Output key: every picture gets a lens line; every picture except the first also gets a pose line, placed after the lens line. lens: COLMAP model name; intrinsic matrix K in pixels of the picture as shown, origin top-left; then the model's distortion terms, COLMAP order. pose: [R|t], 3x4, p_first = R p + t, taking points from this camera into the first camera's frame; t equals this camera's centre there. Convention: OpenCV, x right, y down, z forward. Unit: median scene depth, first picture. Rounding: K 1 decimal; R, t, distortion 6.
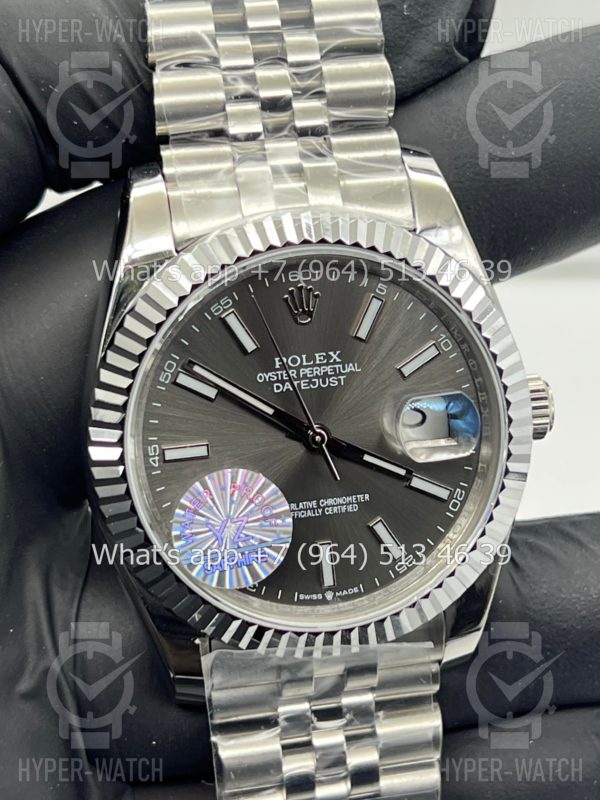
lens RADIAL K [[1858.5, 0, 293.4], [0, 1858.5, 419.3], [0, 0, 1]] dist [0.286751, 0.000000]
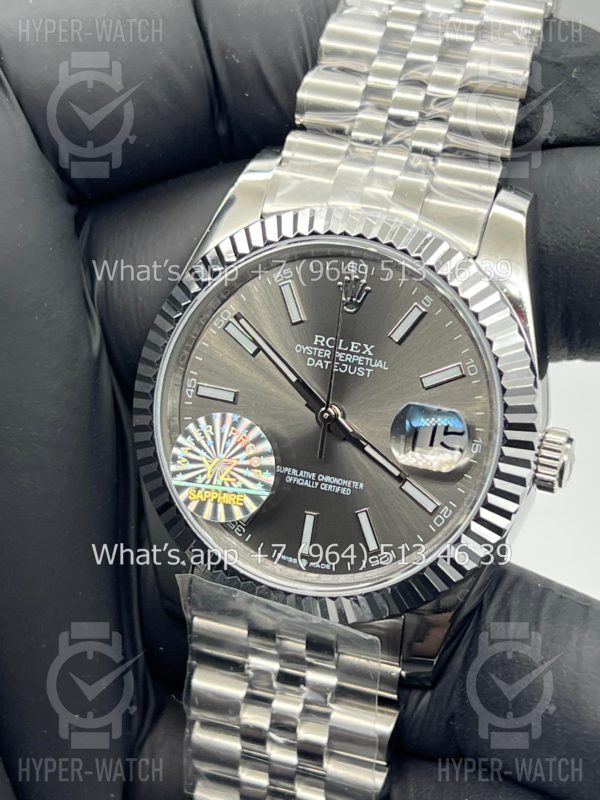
lens RADIAL K [[1858.5, 0, 306.8], [0, 1858.5, 396.0], [0, 0, 1]] dist [0.286751, 0.000000]
pose [[0.865554, 0.275073, -0.418510, 0.446116], [-0.315127, 0.948630, -0.028235, 0.033083], [0.389244, 0.156322, 0.907773, 0.012421]]
